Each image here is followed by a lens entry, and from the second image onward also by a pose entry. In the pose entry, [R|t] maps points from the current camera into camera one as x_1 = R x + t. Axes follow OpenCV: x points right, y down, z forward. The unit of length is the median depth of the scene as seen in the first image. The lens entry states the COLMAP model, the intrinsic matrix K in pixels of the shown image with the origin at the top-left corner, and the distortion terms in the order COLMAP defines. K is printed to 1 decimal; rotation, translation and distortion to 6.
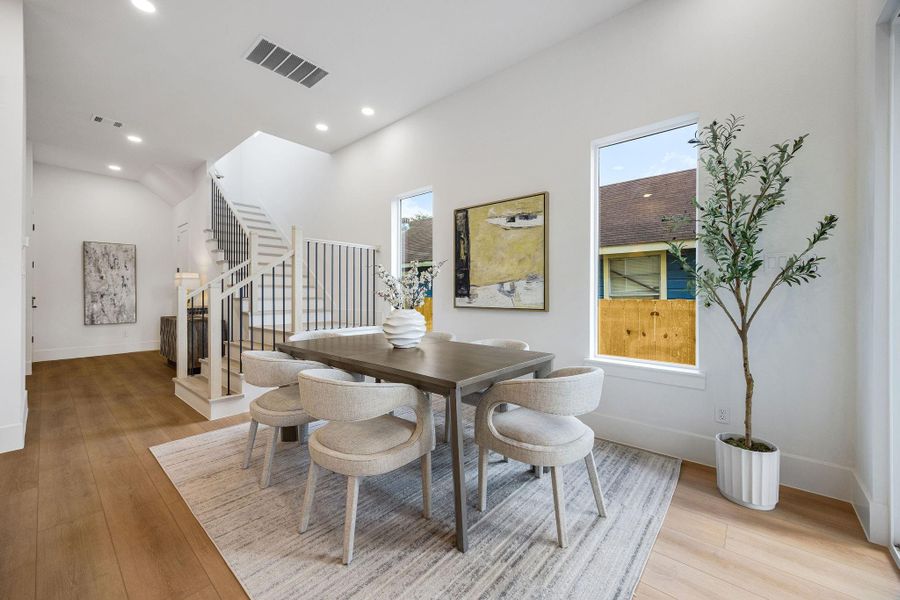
lens RADIAL K [[353.5, 0, 454.9], [0, 353.5, 293.3], [0, 0, 1]] dist [0.001000, 0.000275]
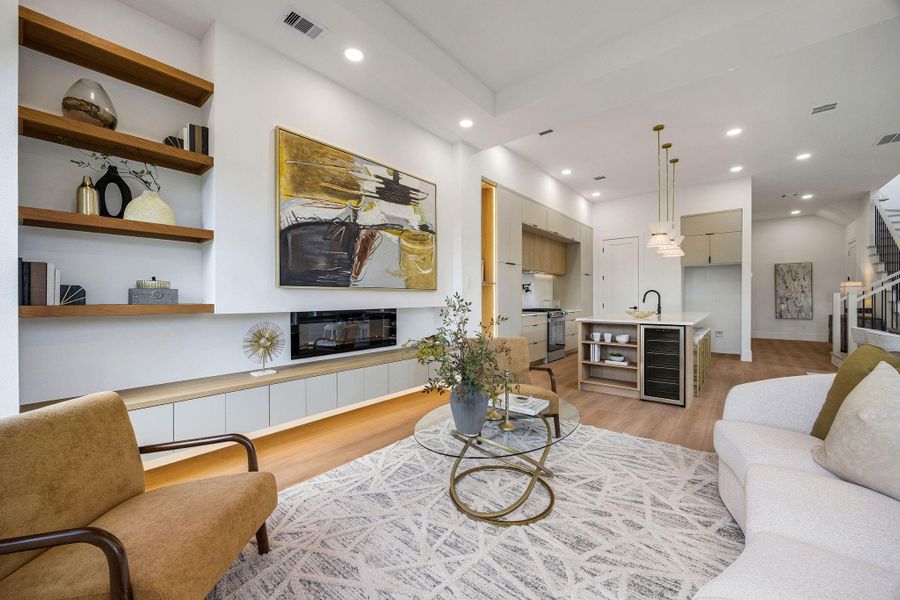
lens RADIAL K [[352.8, 0, 433.6], [0, 352.8, 298.3], [0, 0, 1]] dist [0.001218, -0.000074]
pose [[-0.006616, 0.000398, -0.999978, 0.851101], [0.001758, 0.999998, 0.000386, -0.001146], [0.999977, -0.001756, -0.006616, -0.814382]]
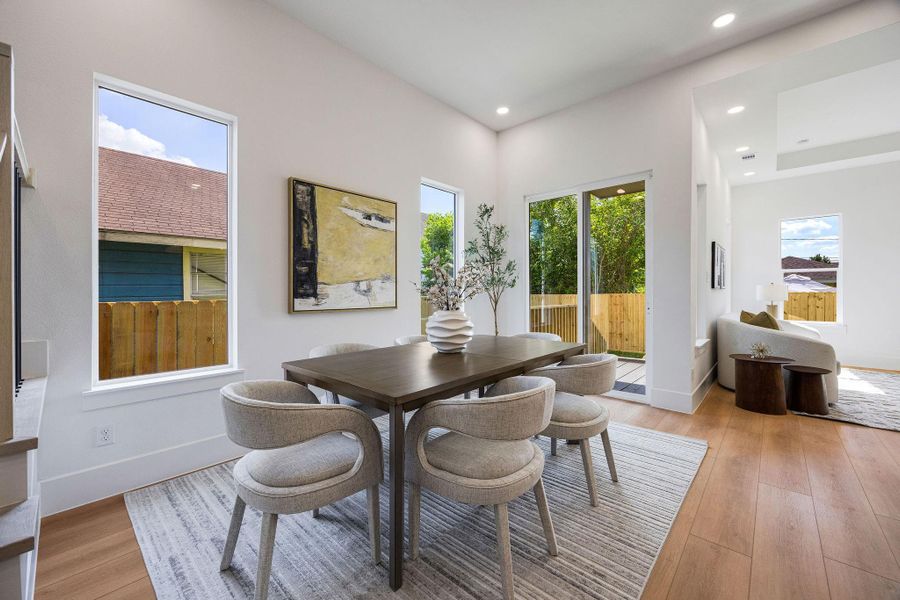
lens RADIAL K [[356.1, 0, 442.8], [0, 356.1, 291.1], [0, 0, 1]] dist [-0.001852, 0.000087]
pose [[0.042916, 0.001894, 0.999077, -0.735430], [0.002658, 0.999994, -0.002010, -0.001633], [-0.999075, 0.002742, 0.042910, 0.681359]]
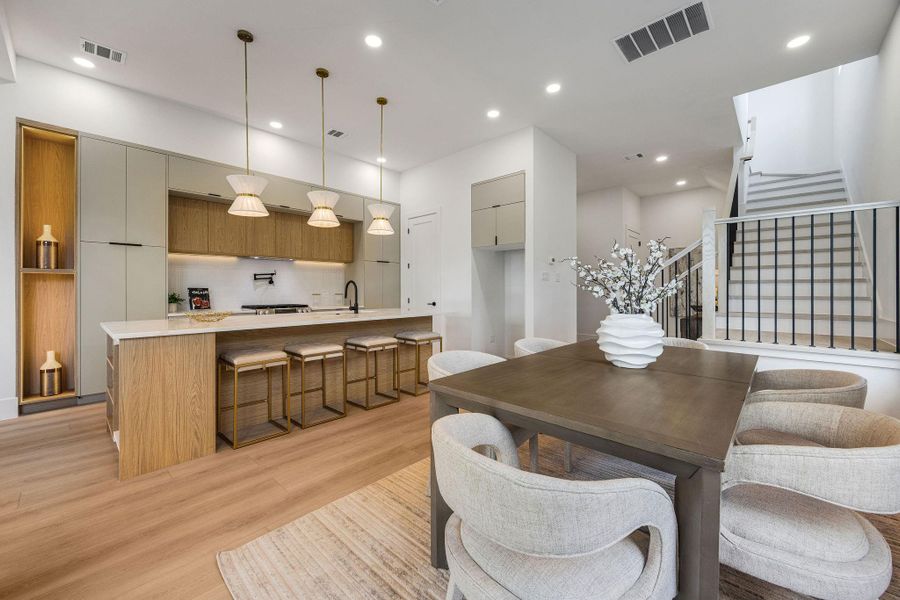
lens RADIAL K [[356.1, 0, 442.8], [0, 356.1, 291.1], [0, 0, 1]] dist [-0.001852, 0.000087]
pose [[-0.057491, 0.000320, -0.998346, 0.417232], [0.002314, 0.999997, 0.000187, -0.000621], [0.998343, -0.002300, -0.057492, 0.462407]]
